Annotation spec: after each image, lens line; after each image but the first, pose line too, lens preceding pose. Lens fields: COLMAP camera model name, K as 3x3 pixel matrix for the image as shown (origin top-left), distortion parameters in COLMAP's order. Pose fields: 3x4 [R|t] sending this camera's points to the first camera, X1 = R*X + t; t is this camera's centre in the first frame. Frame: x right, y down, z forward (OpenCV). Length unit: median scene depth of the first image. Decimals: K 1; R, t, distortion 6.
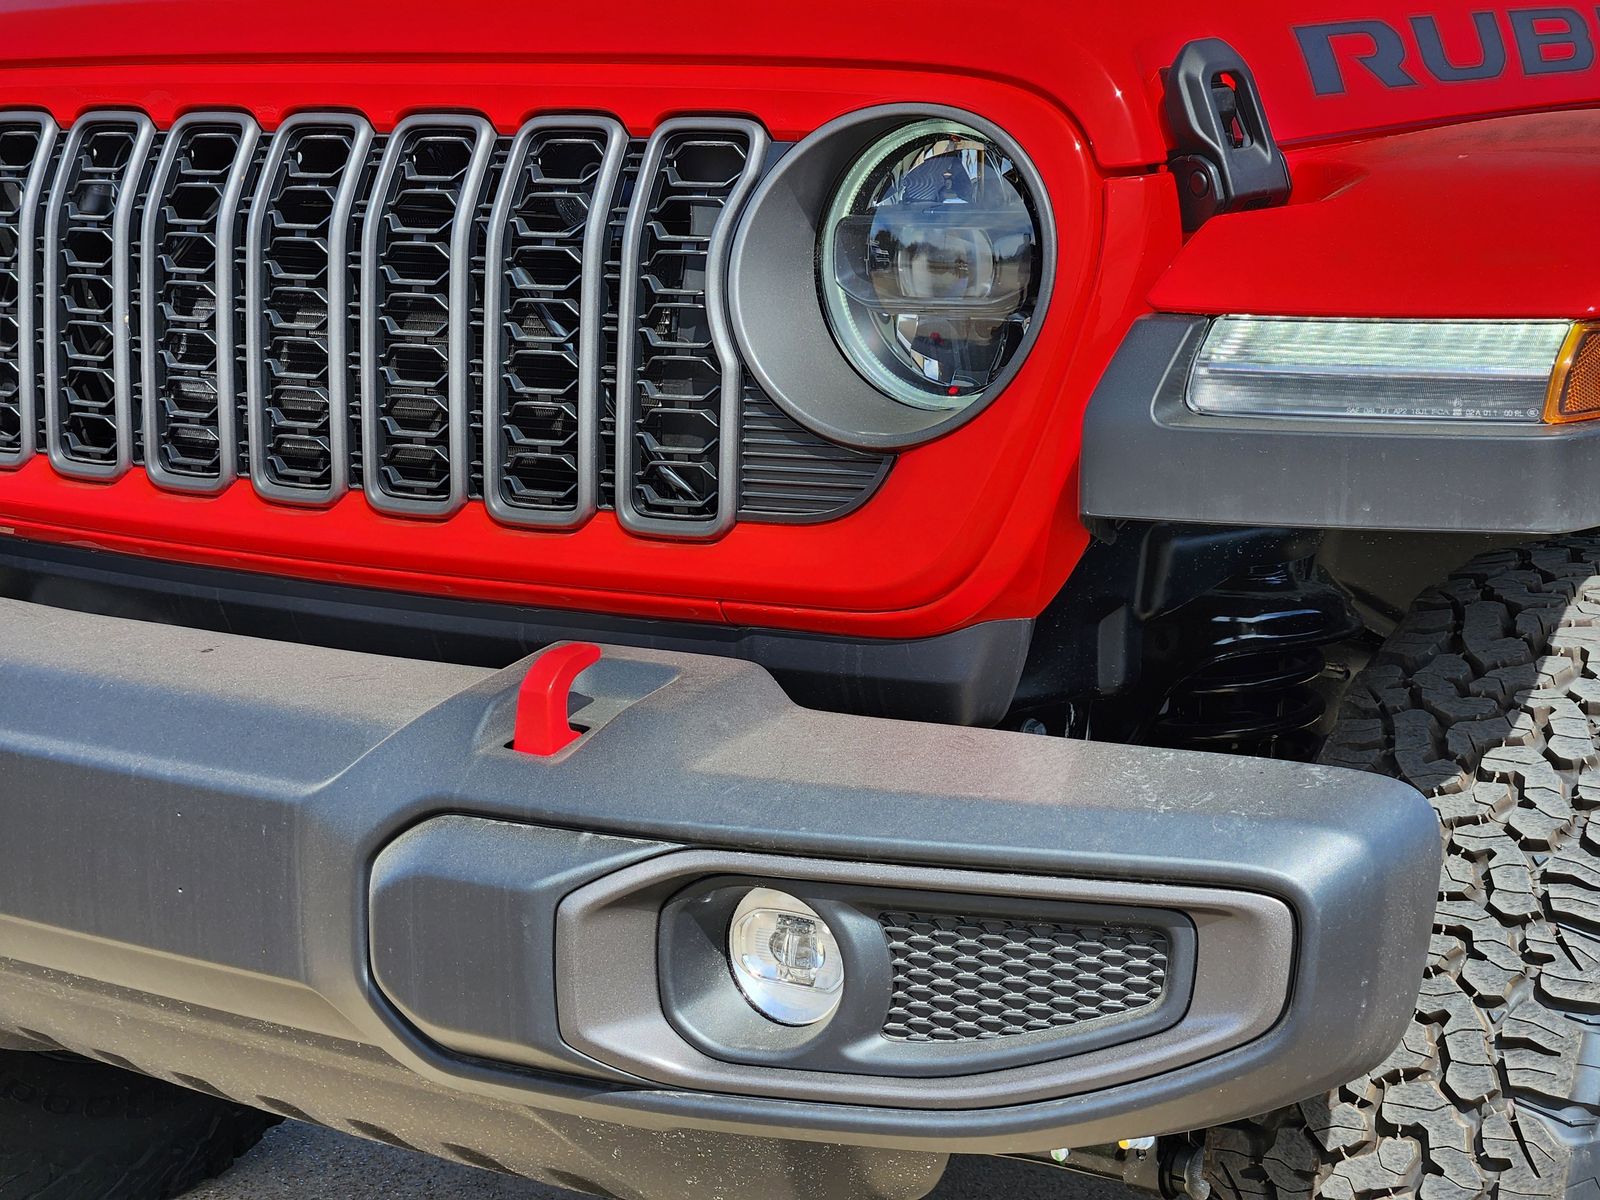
lens RADIAL K [[3021.9, 0, 800.0], [0, 3021.9, 600.0], [0, 0, 1]] dist [0.004659, 0.348111]
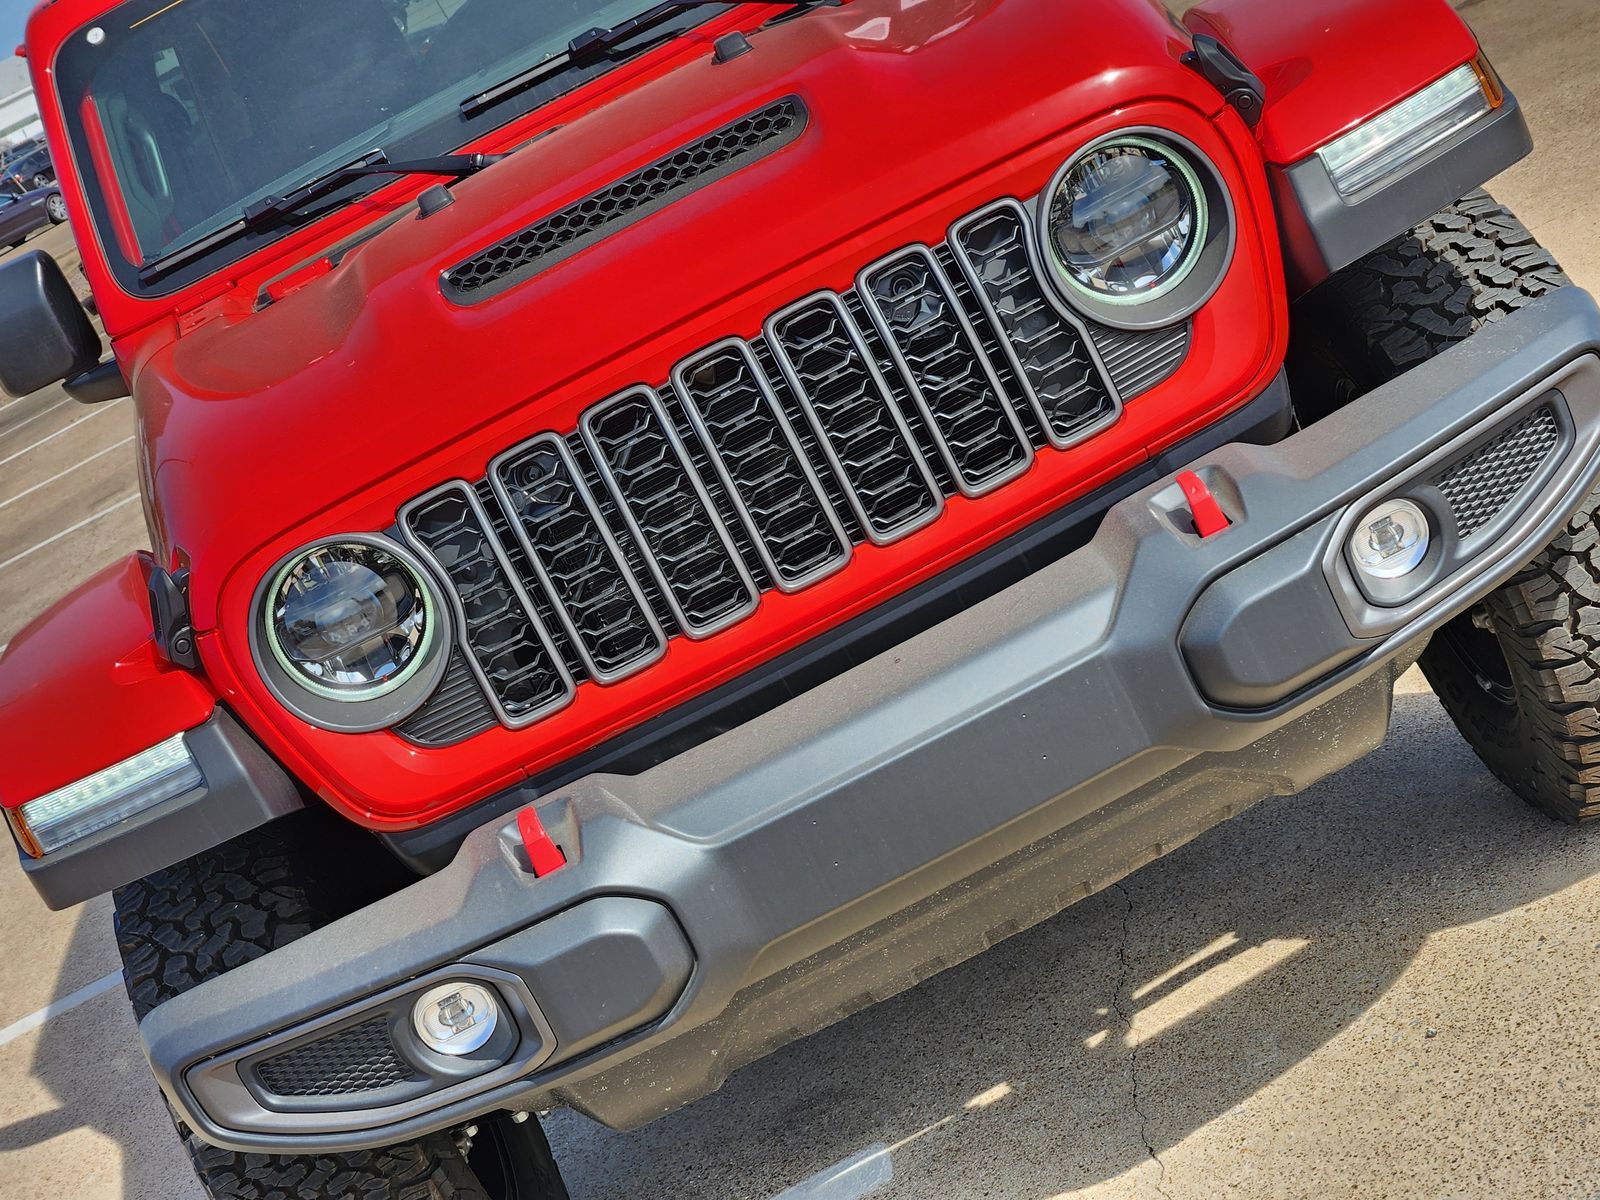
lens RADIAL K [[3021.9, 0, 800.0], [0, 3021.9, 600.0], [0, 0, 1]] dist [0.004659, 0.348111]
pose [[0.658936, -0.500530, 0.561491, -1.206925], [0.539043, 0.834850, 0.111618, -0.232833], [-0.524629, 0.229119, 0.819920, -0.274819]]
